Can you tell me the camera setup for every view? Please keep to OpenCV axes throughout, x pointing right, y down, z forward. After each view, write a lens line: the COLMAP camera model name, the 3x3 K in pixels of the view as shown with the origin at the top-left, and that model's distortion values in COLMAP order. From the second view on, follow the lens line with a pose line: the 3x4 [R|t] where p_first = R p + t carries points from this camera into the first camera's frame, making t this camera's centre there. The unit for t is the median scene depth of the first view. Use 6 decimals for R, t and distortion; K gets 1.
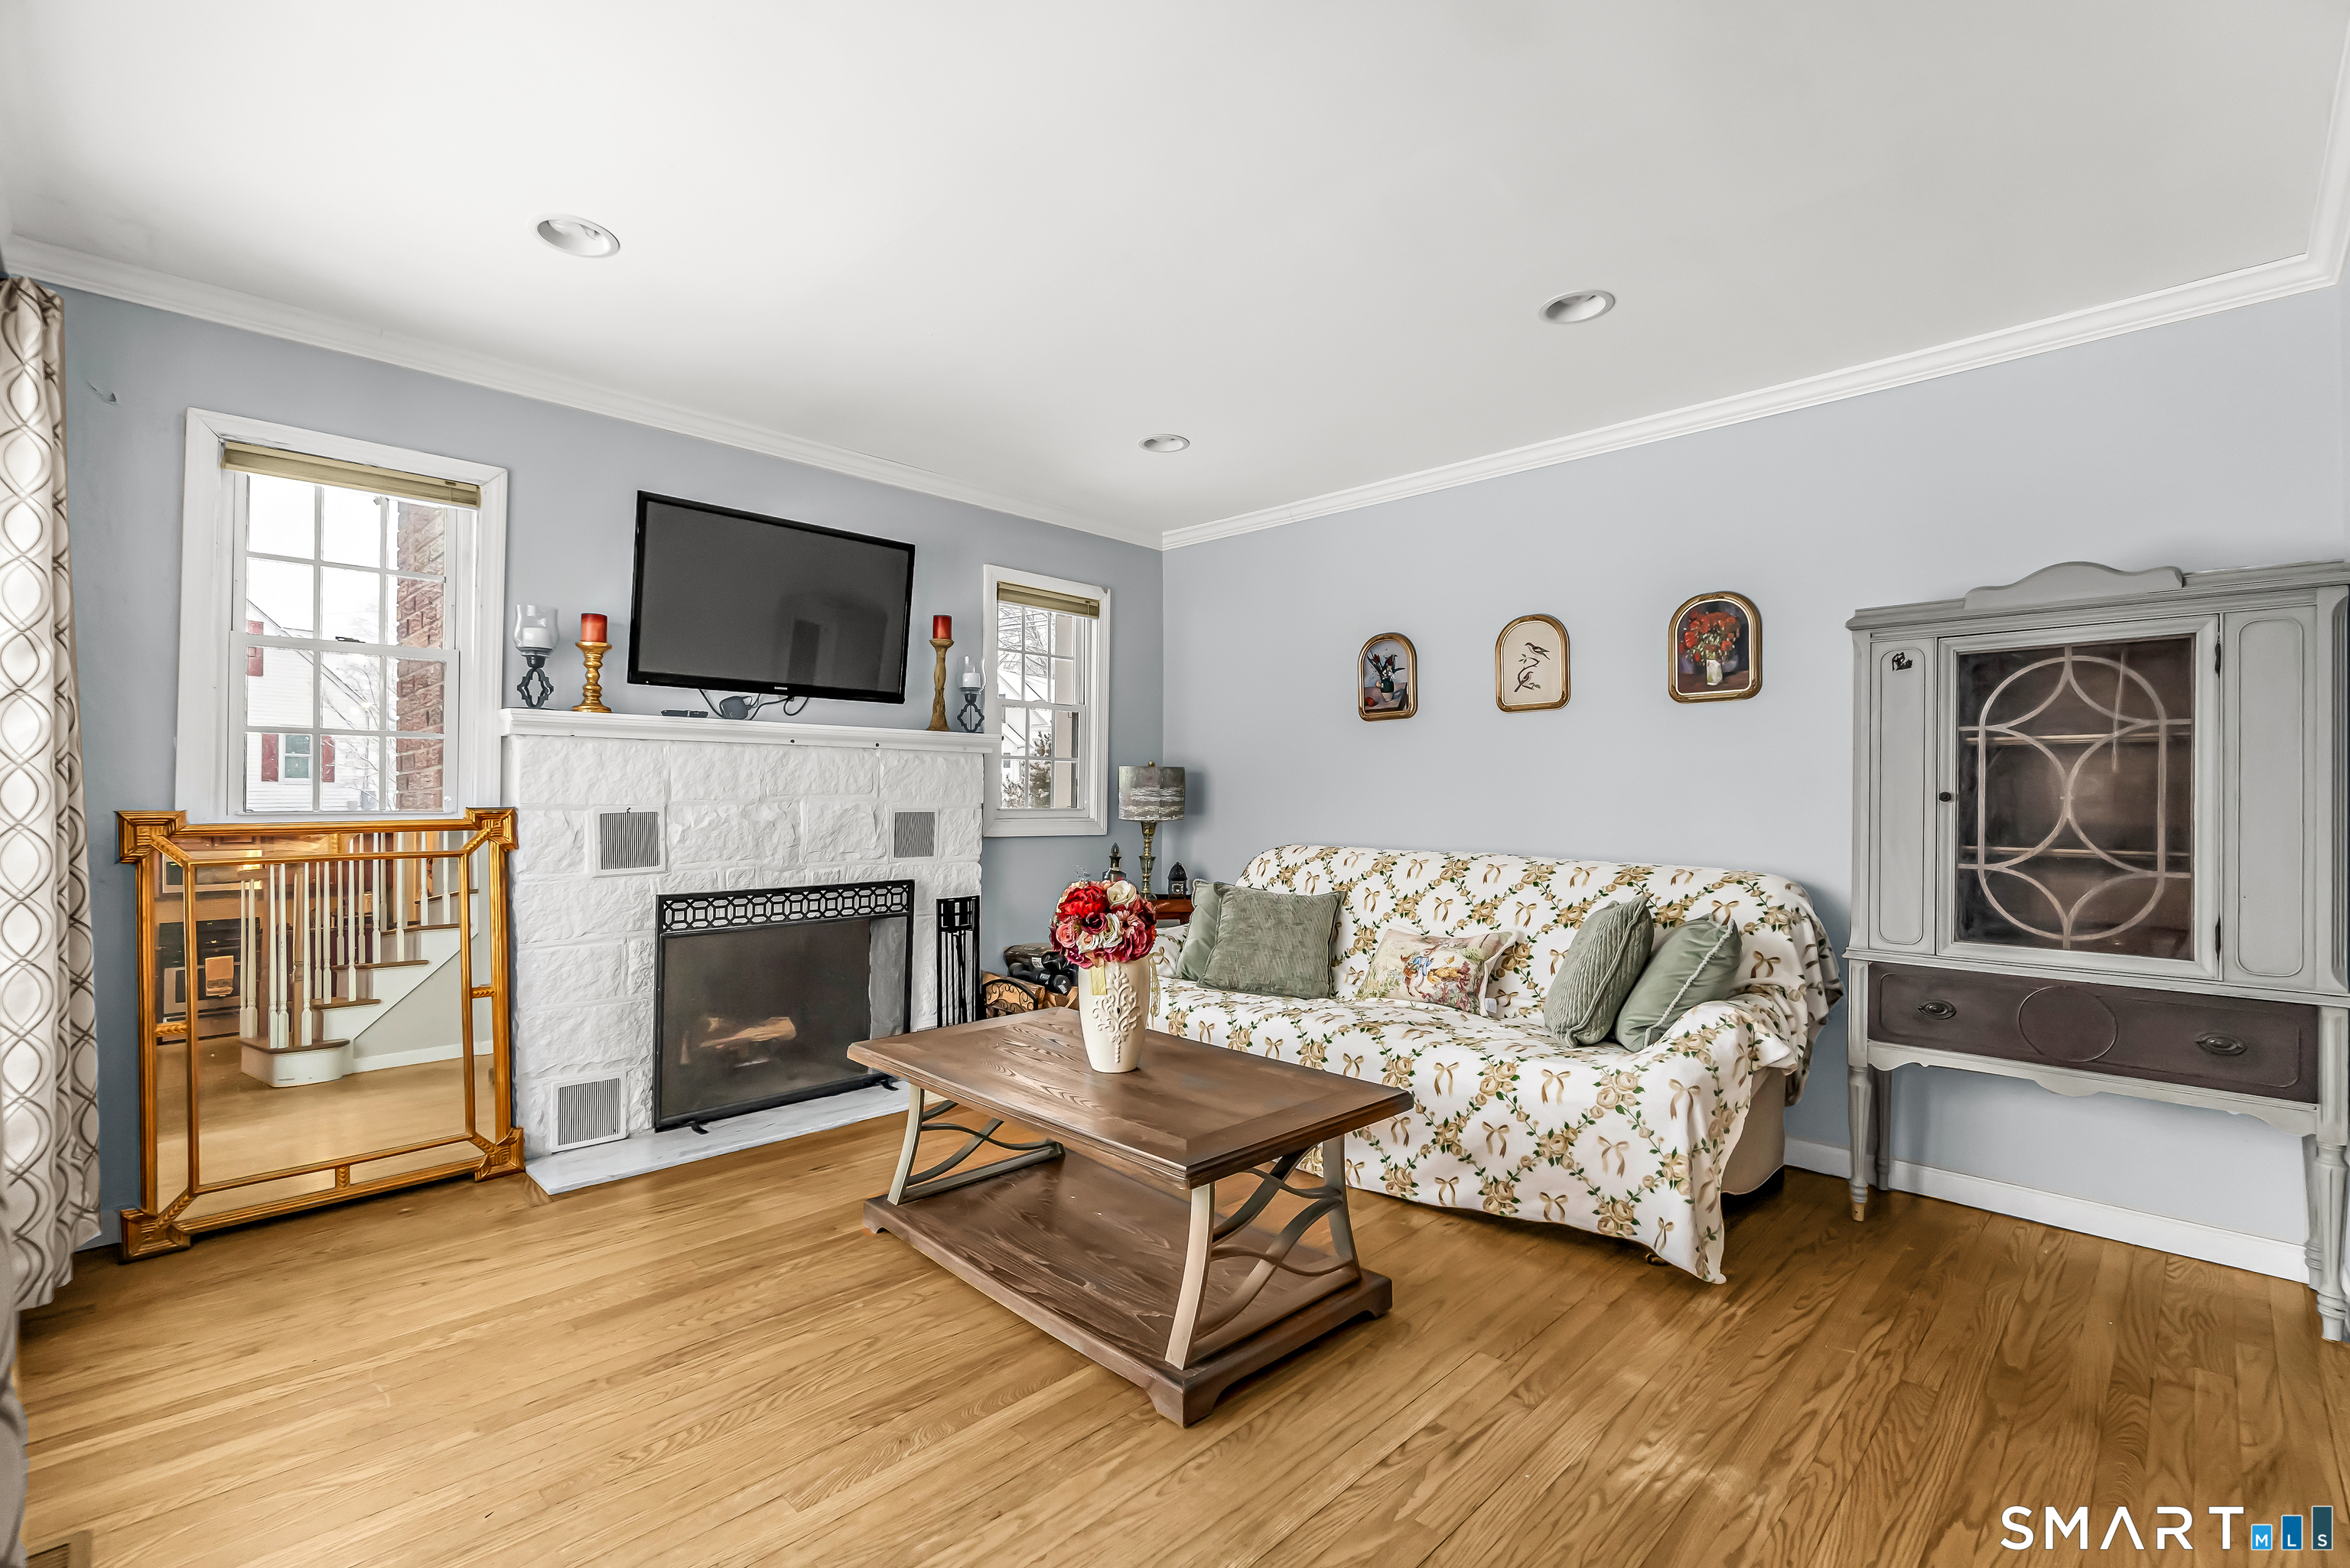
lens RADIAL K [[1018.5, 0, 1175.0], [0, 1018.5, 784.0], [0, 0, 1]] dist [-0.012640, 0.000122]
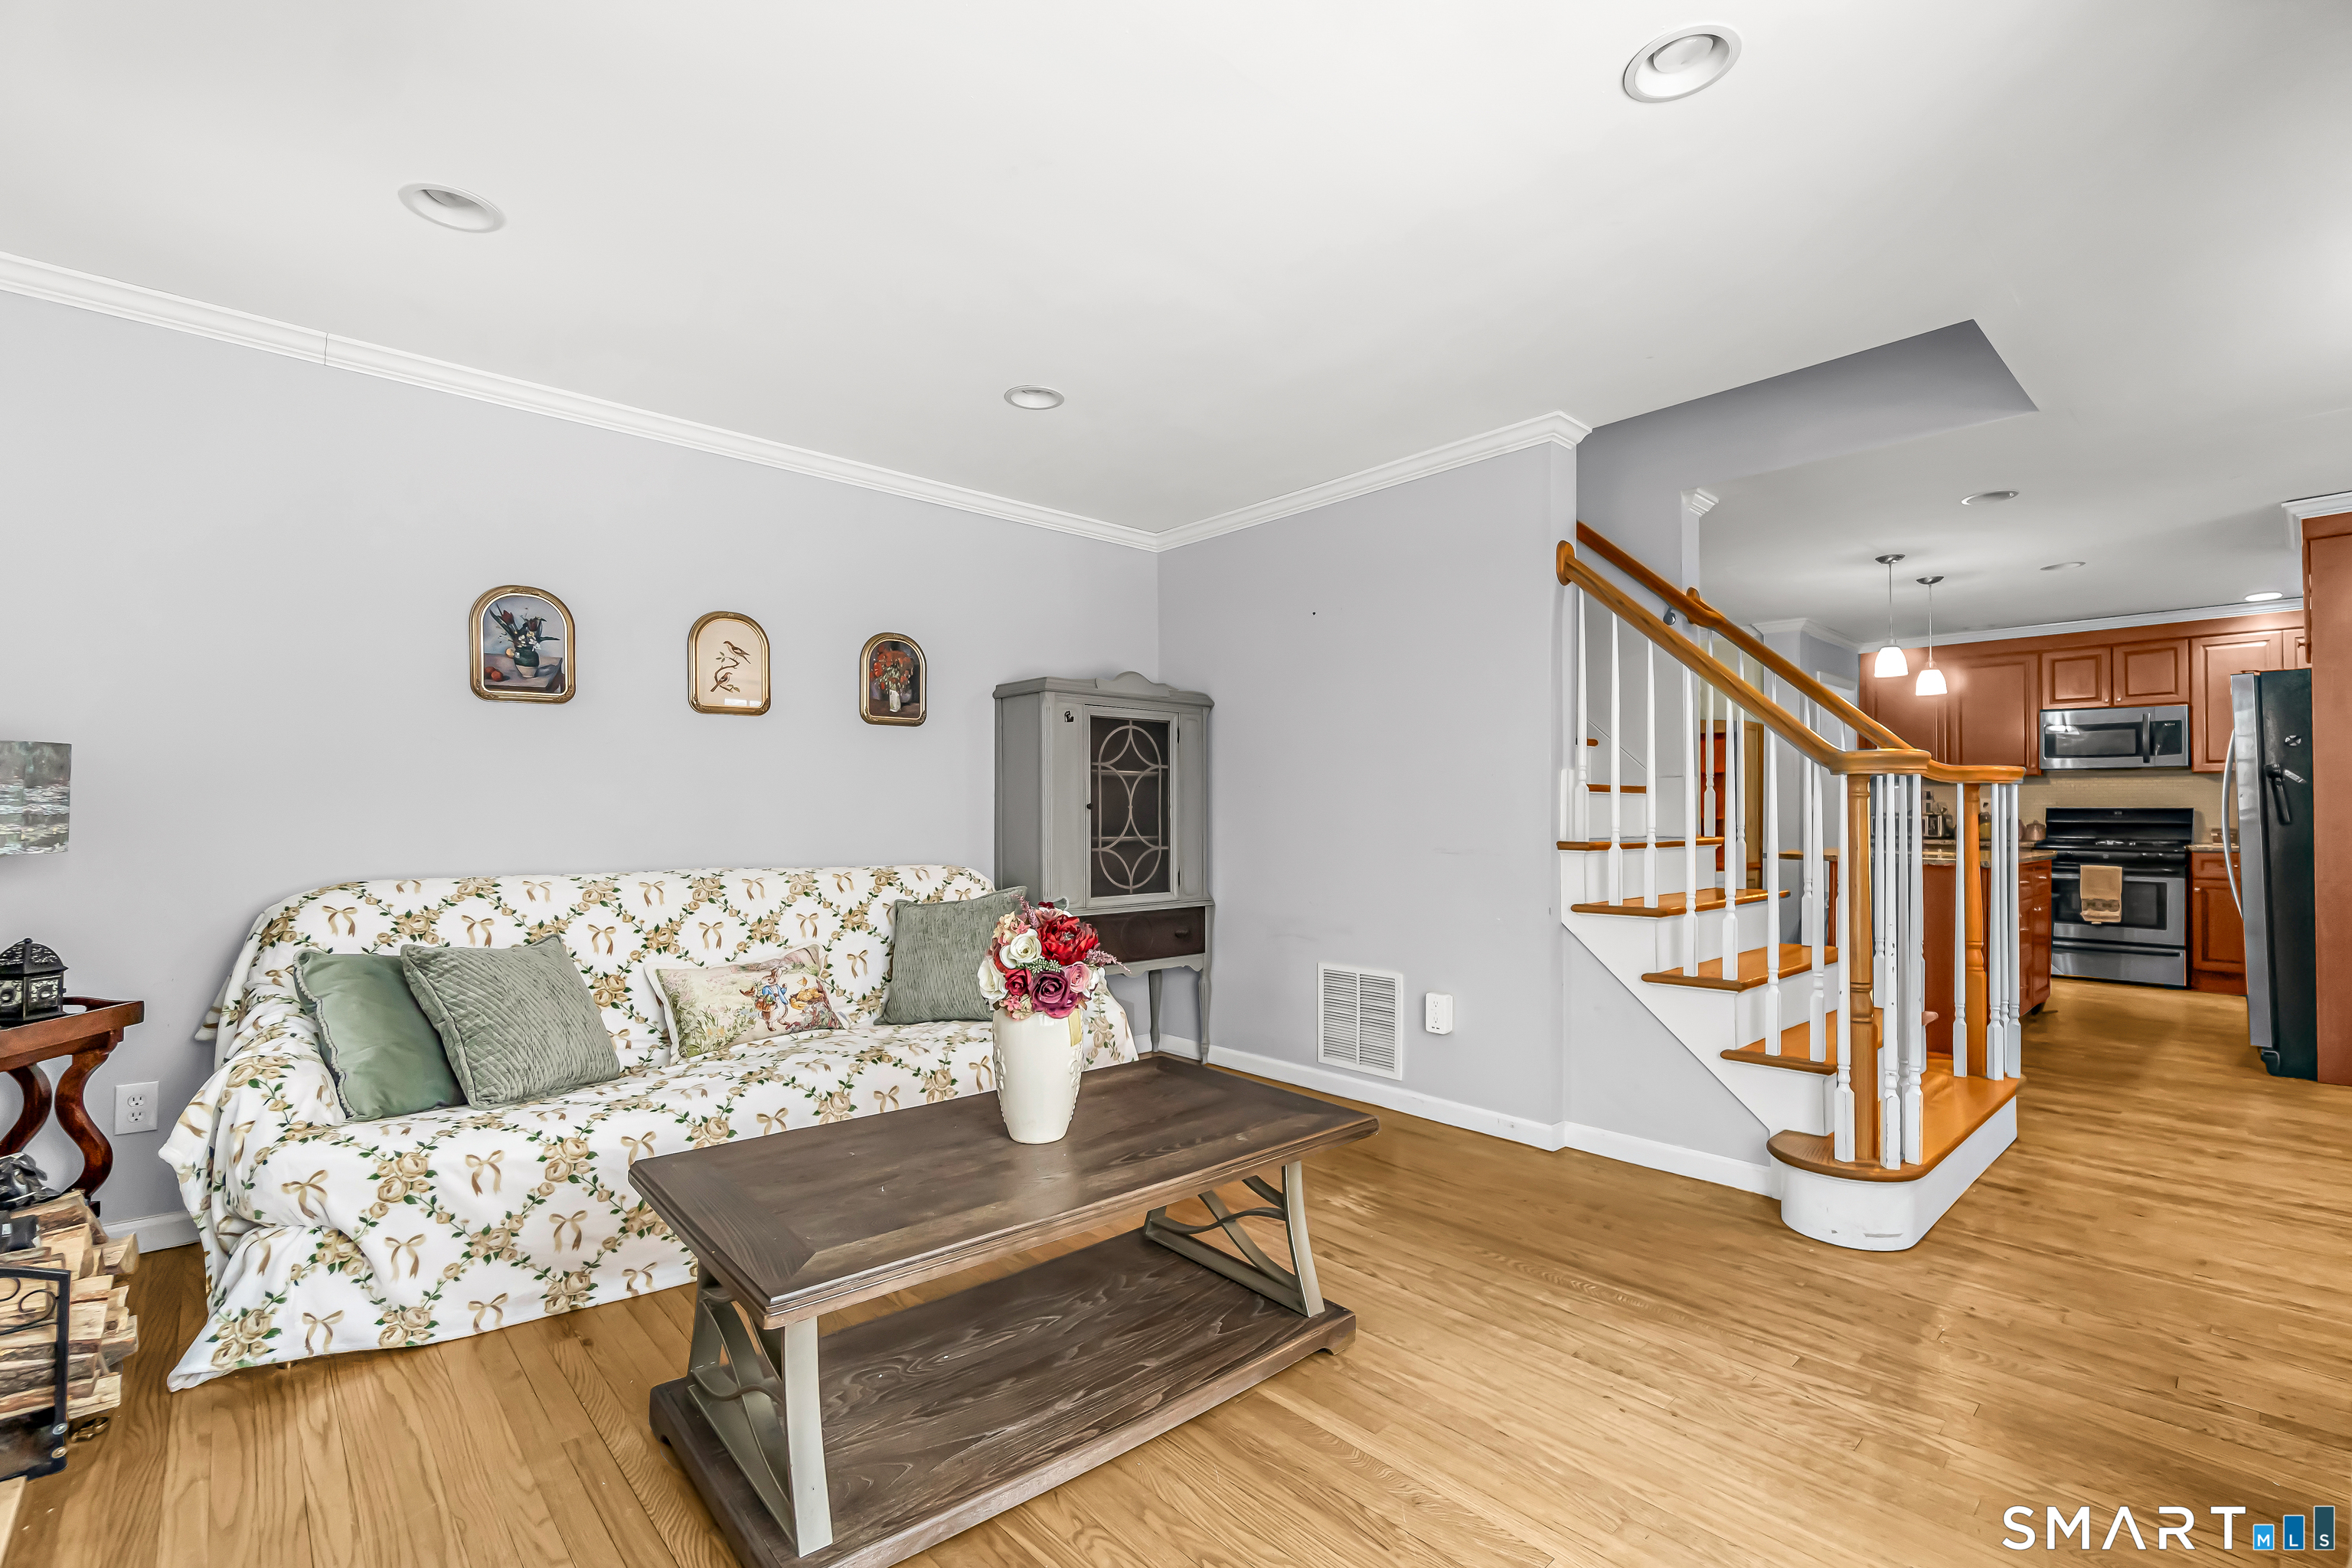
lens RADIAL K [[1019.4, 0, 1176.0], [0, 1019.4, 784.0], [0, 0, 1]] dist [-0.012640, 0.000122]
pose [[0.071544, 0.035305, 0.996812, -0.616572], [-0.002094, 0.999376, -0.035246, 0.026663], [-0.997435, 0.000434, 0.071573, 0.591846]]
